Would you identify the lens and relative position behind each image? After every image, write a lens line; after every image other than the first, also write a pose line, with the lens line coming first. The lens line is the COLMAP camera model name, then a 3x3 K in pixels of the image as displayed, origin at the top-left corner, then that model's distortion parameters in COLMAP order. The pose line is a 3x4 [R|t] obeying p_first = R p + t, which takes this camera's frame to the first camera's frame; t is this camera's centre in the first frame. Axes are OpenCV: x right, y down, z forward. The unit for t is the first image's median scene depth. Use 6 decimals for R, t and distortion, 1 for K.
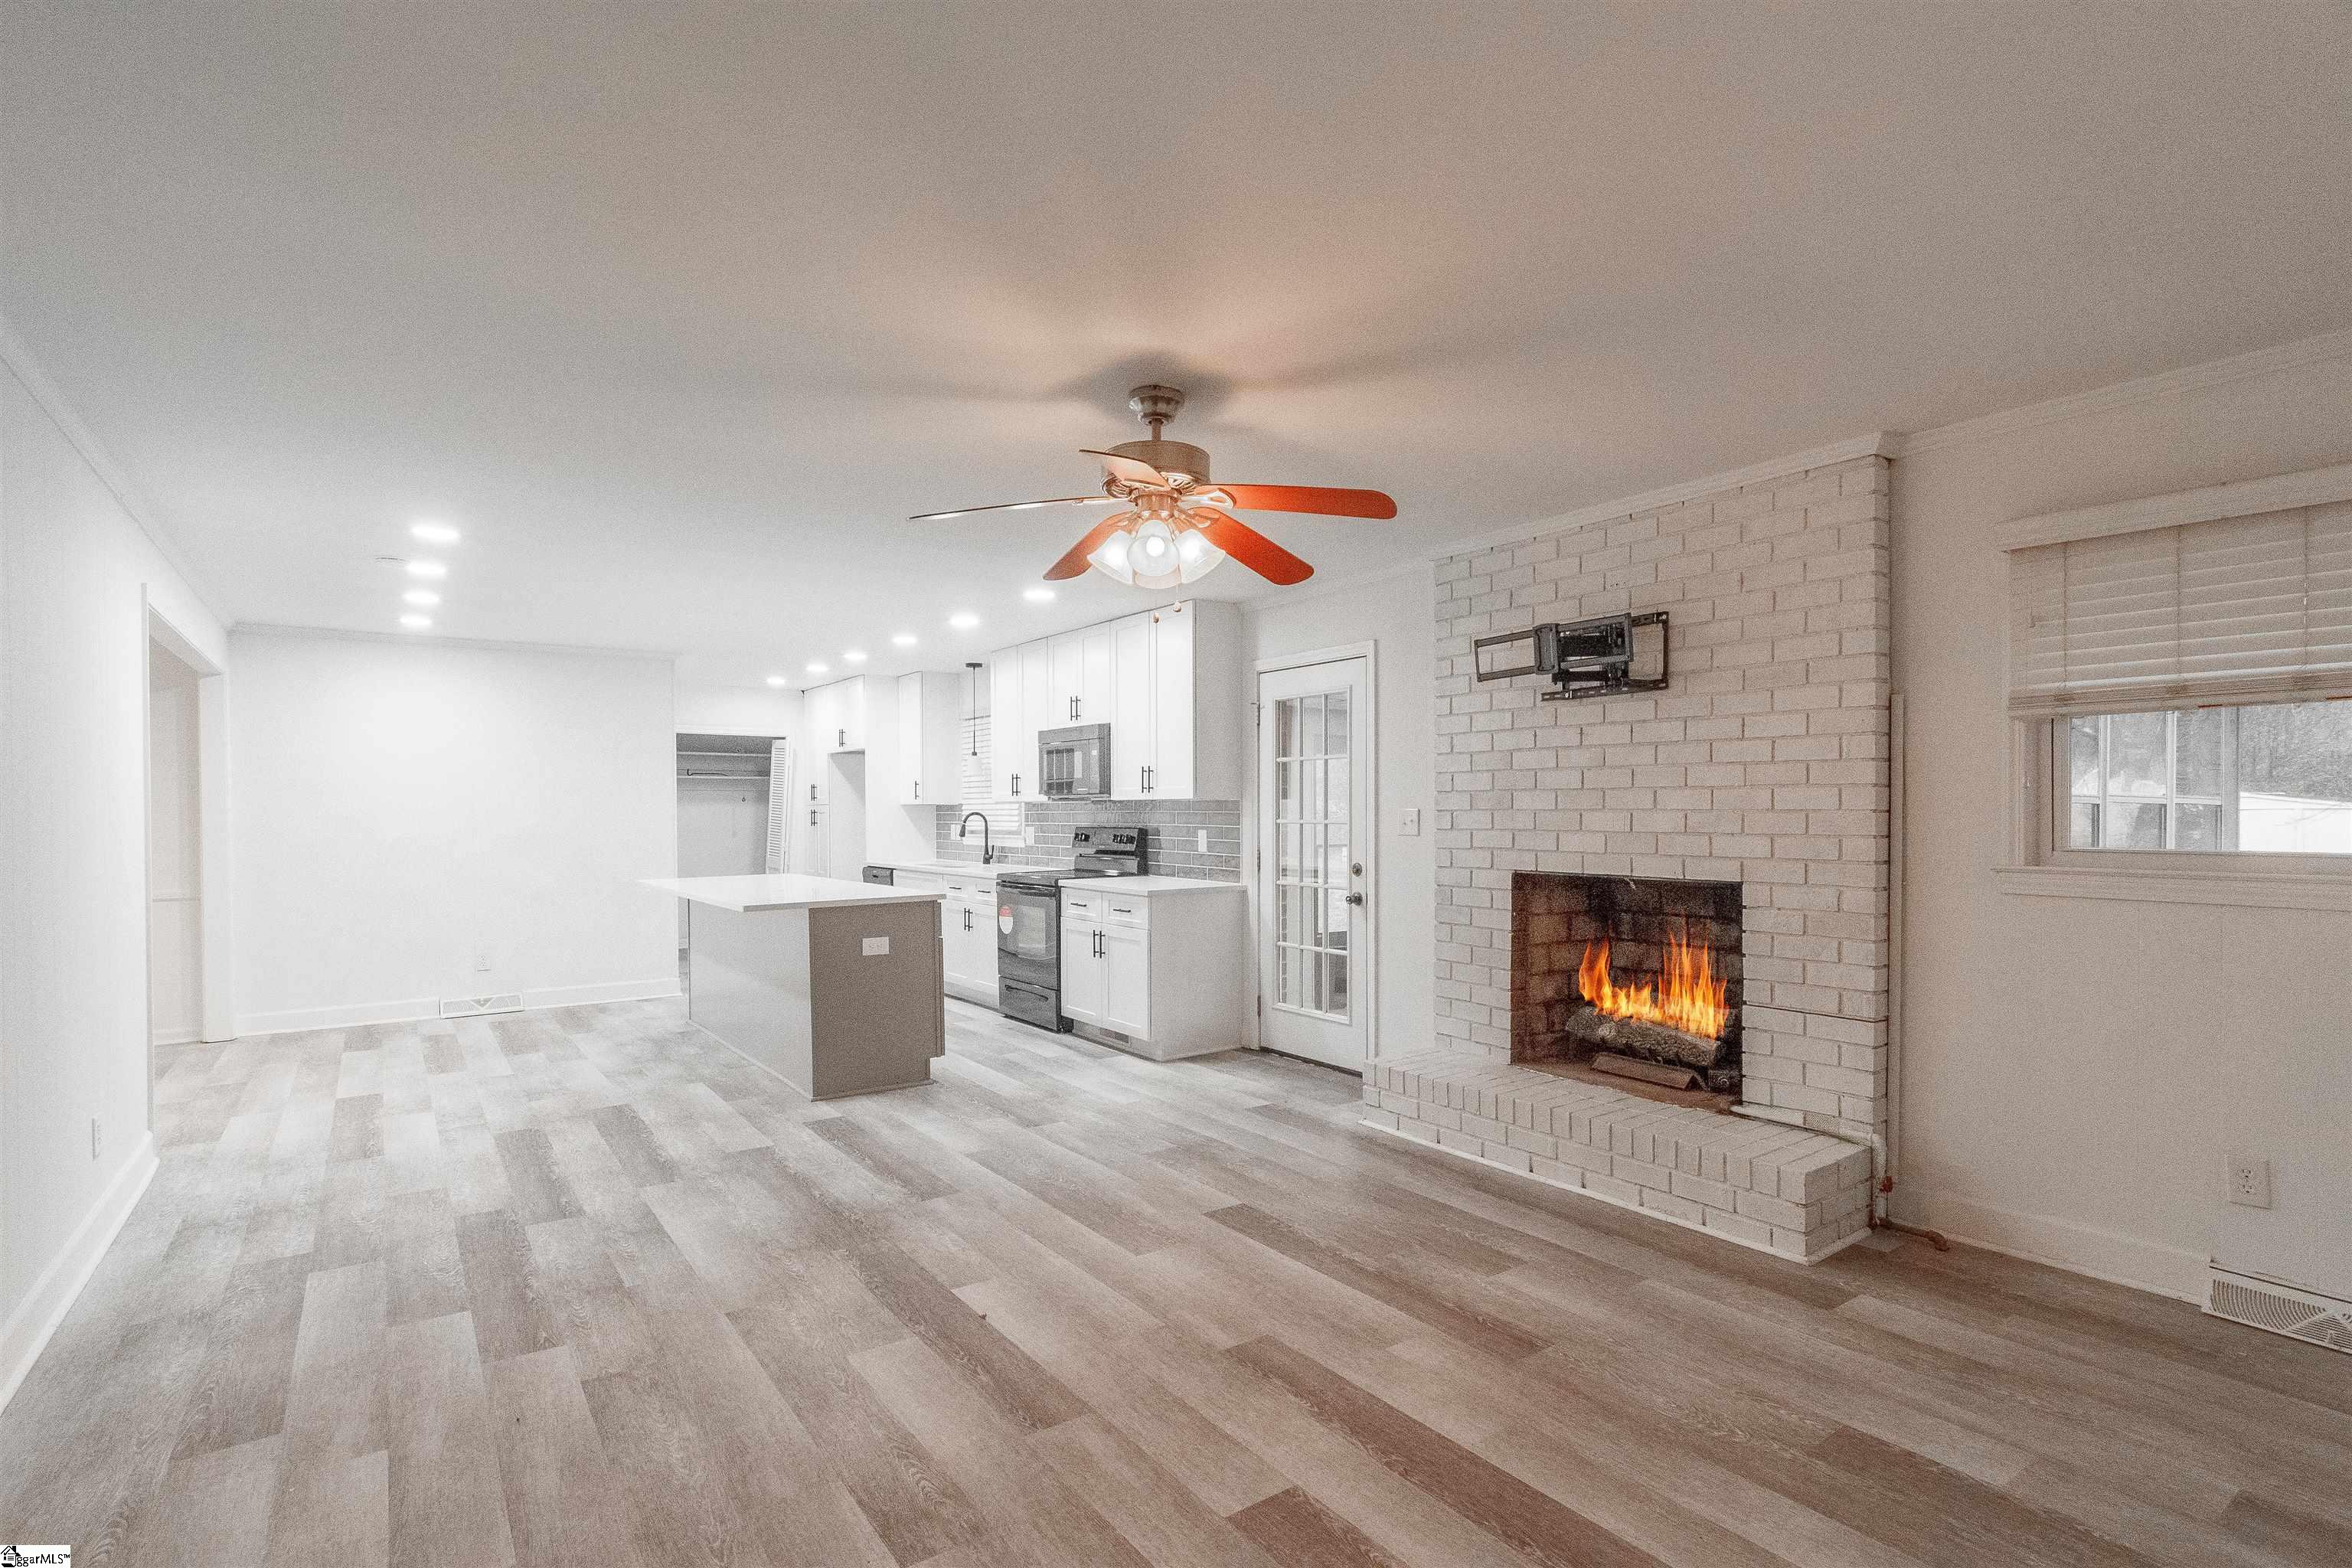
lens RADIAL K [[1104.2, 0, 1175.5], [0, 1104.2, 826.1], [0, 0, 1]] dist [0.000176, 0.000576]
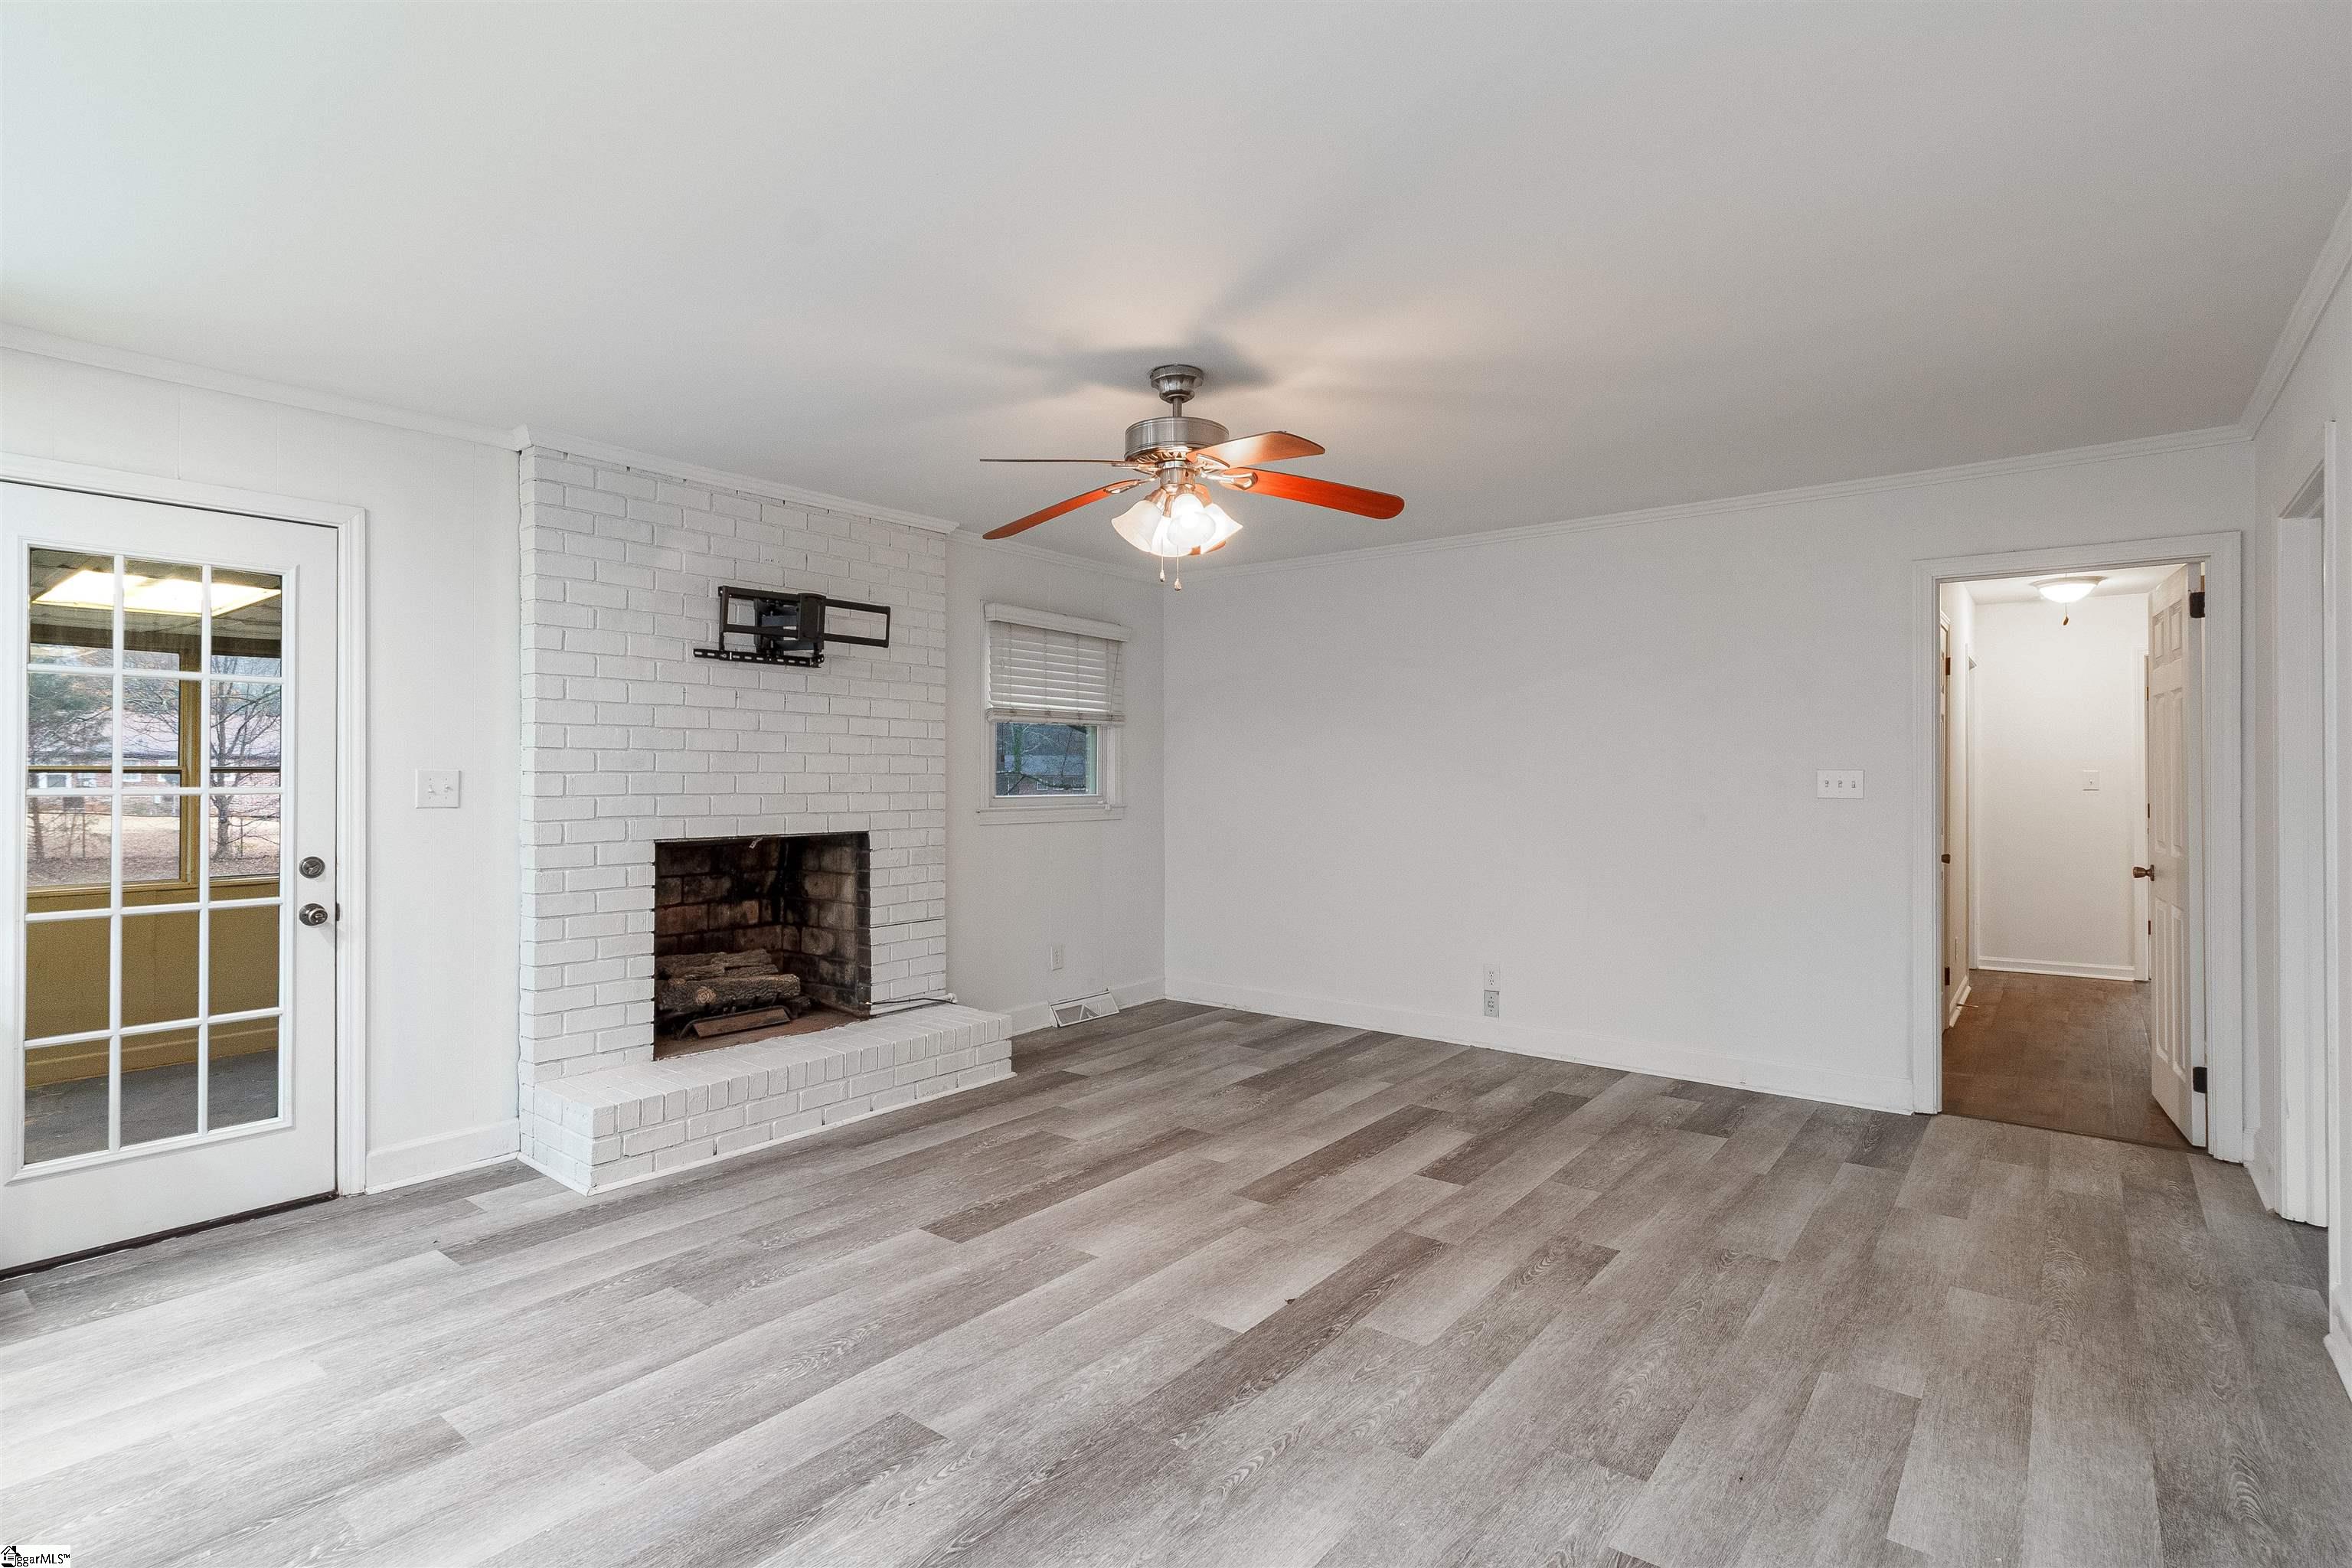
lens RADIAL K [[1112.6, 0, 1168.5], [0, 1112.6, 766.9], [0, 0, 1]] dist [0.000746, 0.000998]
pose [[-0.256120, 0.011550, 0.966576, -0.955885], [0.013832, 0.999870, -0.008283, -0.008403], [-0.966546, 0.011248, -0.256247, 1.188812]]
